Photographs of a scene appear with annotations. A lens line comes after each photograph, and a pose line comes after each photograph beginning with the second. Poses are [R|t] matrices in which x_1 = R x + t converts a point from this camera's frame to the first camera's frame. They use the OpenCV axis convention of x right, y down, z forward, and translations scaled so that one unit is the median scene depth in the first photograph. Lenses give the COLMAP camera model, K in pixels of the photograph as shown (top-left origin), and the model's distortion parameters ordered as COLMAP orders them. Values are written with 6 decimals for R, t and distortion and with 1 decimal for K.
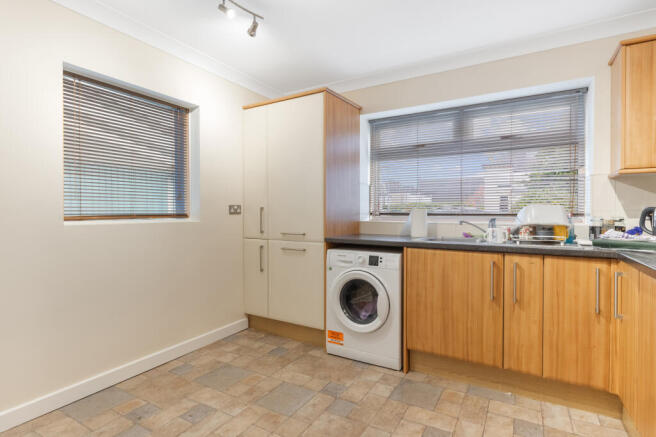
lens RADIAL K [[331.0, 0, 329.2], [0, 331.0, 215.4], [0, 0, 1]] dist [-0.001100, -0.000173]
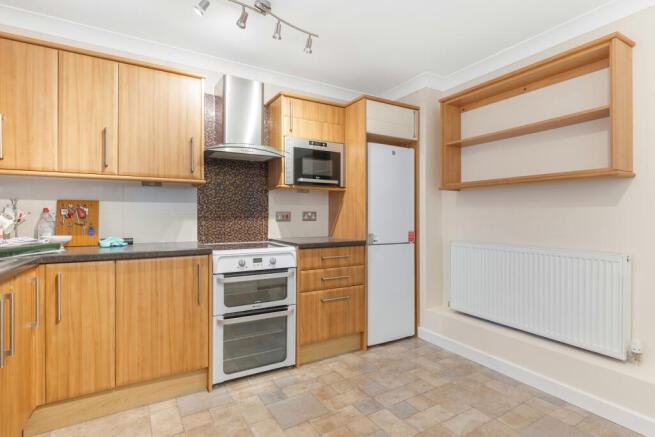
lens RADIAL K [[330.5, 0, 328.7], [0, 330.5, 215.4], [0, 0, 1]] dist [-0.001100, -0.000173]
pose [[-0.873426, -0.002534, 0.486950, -0.203550], [0.001994, 0.999959, 0.008779, -0.010984], [-0.486952, 0.008639, -0.873386, 1.112242]]
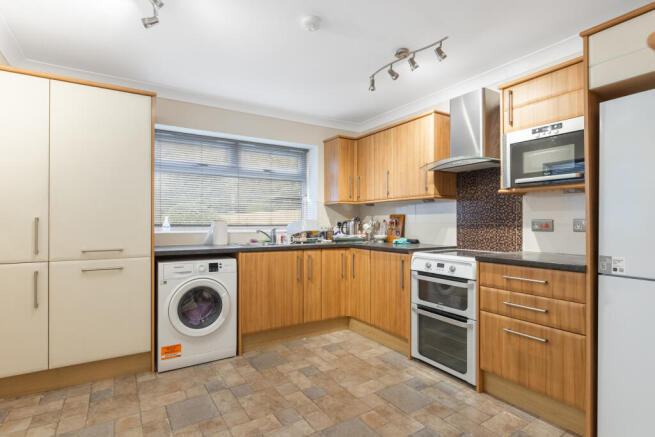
lens RADIAL K [[327.2, 0, 327.5], [0, 327.2, 218.5], [0, 0, 1]] dist [0.001058, 0.000239]
pose [[0.469960, 0.010086, 0.882630, -0.673214], [0.009252, 0.999824, -0.016351, -0.006751], [-0.882639, 0.015850, 0.469783, 0.137928]]
